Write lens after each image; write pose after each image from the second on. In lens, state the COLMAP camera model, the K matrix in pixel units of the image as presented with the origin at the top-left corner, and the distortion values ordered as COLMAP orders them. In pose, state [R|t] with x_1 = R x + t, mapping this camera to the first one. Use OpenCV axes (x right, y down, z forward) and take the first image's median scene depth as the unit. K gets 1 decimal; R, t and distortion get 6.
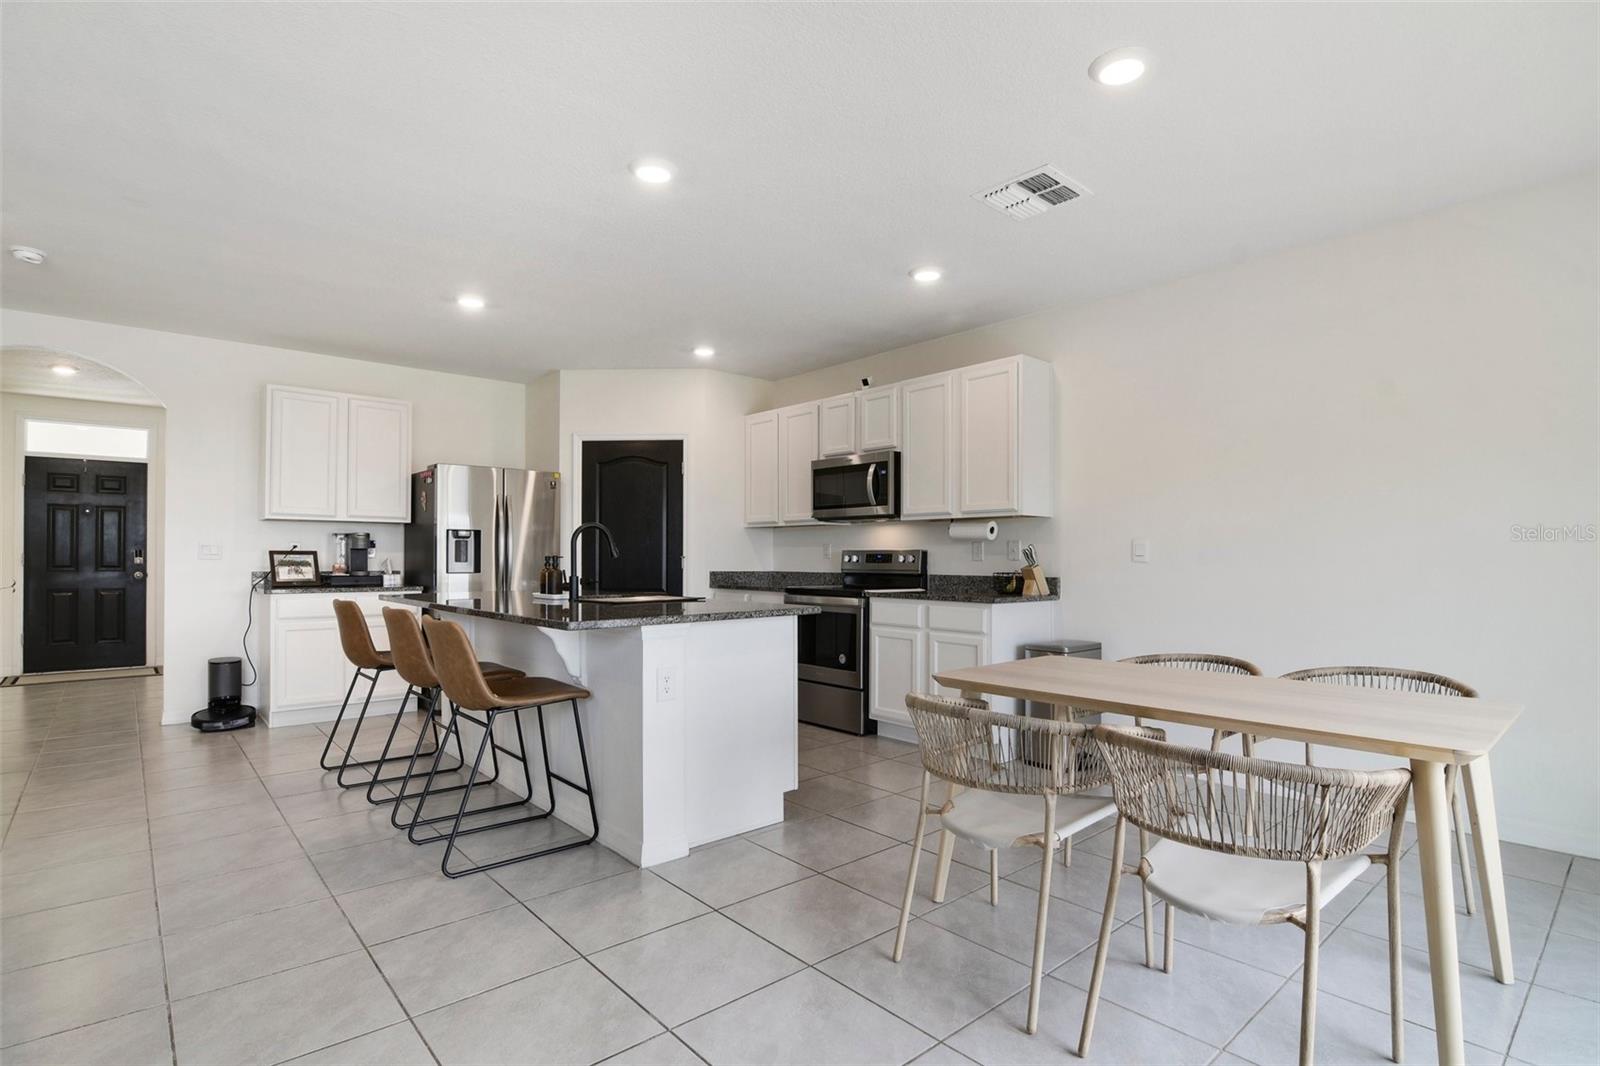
lens RADIAL K [[767.1, 0, 797.8], [0, 767.1, 546.9], [0, 0, 1]] dist [0.002788, -0.005410]
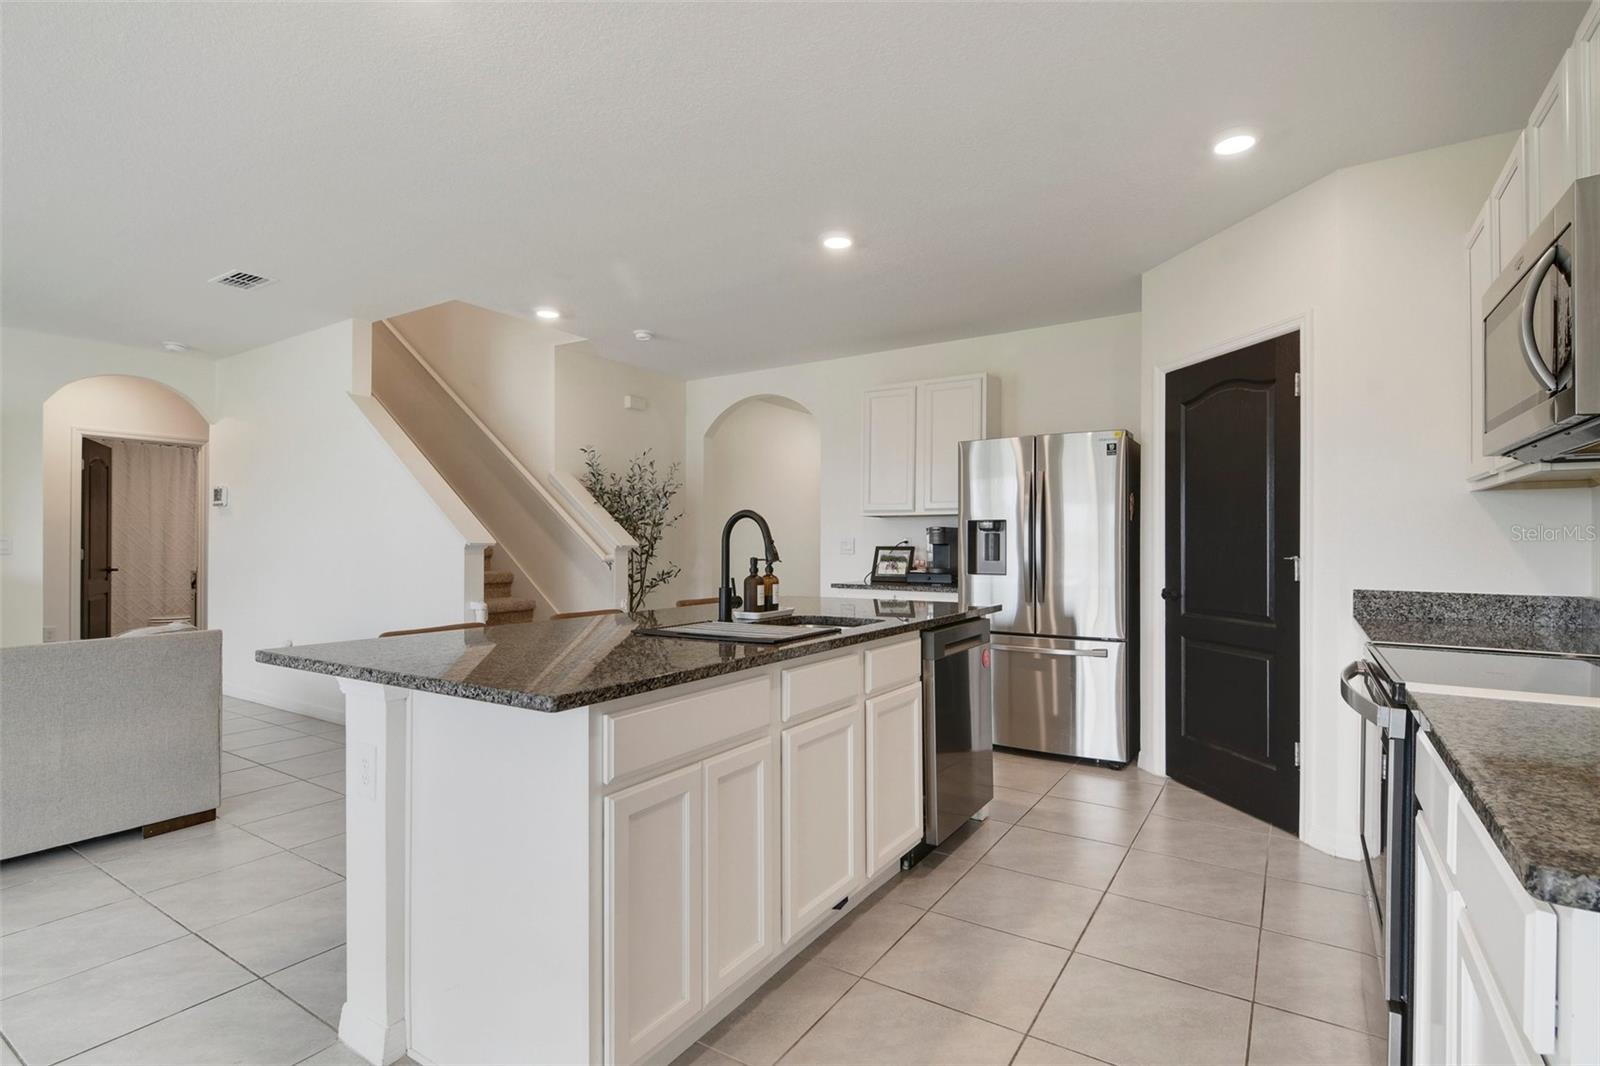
lens RADIAL K [[767.1, 0, 803.6], [0, 767.1, 530.7], [0, 0, 1]] dist [0.002788, -0.005410]
pose [[0.276134, -0.017198, -0.960965, 0.282088], [0.016343, 0.999779, -0.013196, -0.004084], [0.960980, -0.012061, 0.276354, 0.609033]]
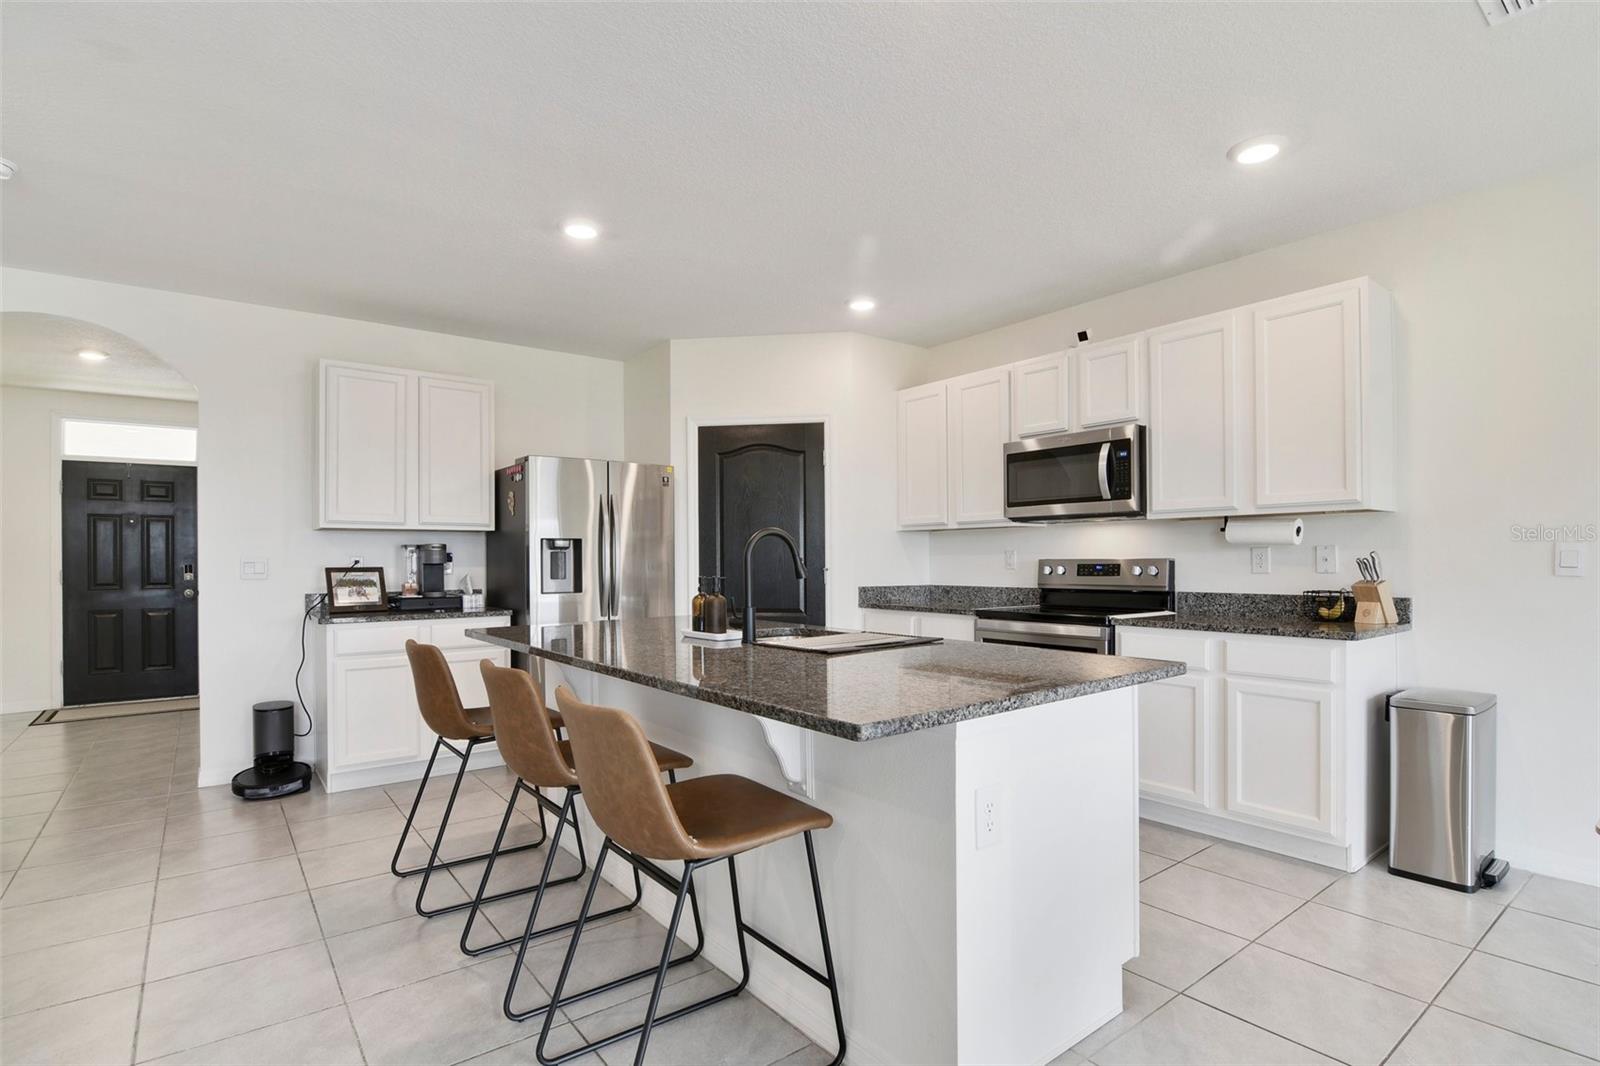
lens RADIAL K [[767.1, 0, 798.4], [0, 767.1, 549.0], [0, 0, 1]] dist [0.002788, -0.005410]
pose [[0.997966, -0.011111, -0.062775, -0.143477], [0.011159, 0.999938, 0.000403, -0.009326], [0.062767, -0.001103, 0.998028, 0.227754]]
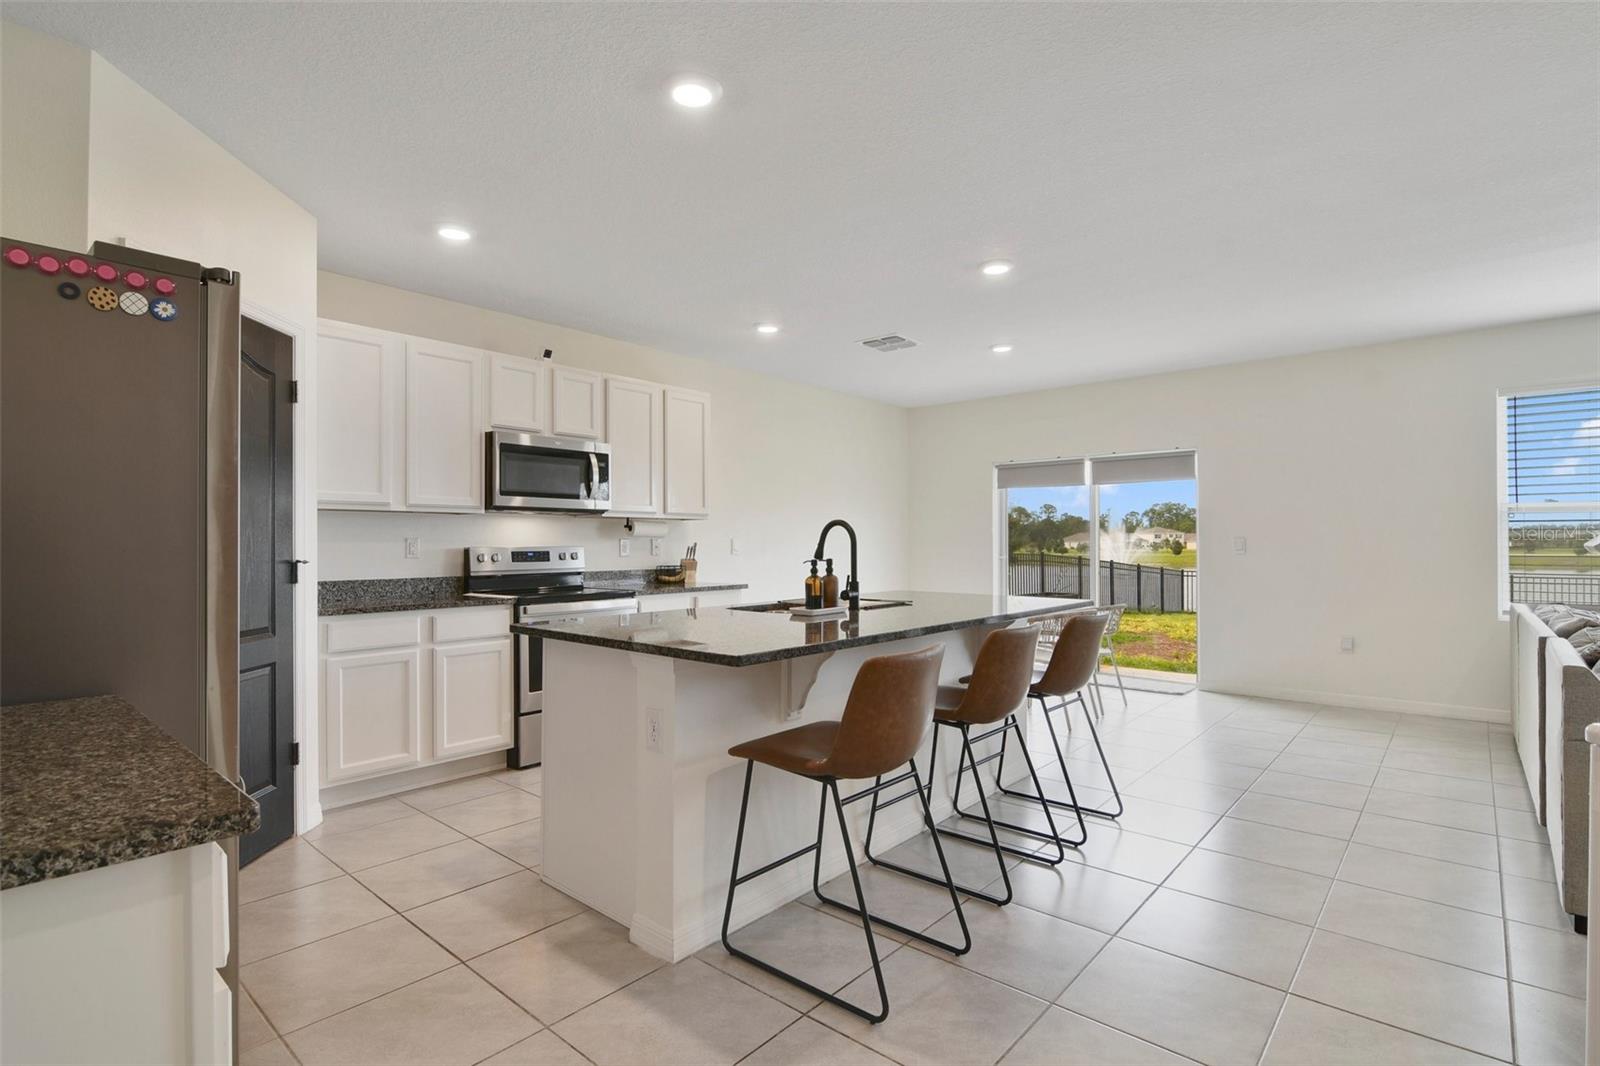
lens RADIAL K [[767.1, 0, 804.4], [0, 767.1, 538.2], [0, 0, 1]] dist [0.002788, -0.005410]
pose [[-0.139214, -0.005794, 0.990245, -0.833948], [-0.016188, 0.999863, 0.003574, -0.014734], [-0.990130, -0.015532, -0.139289, 0.816248]]
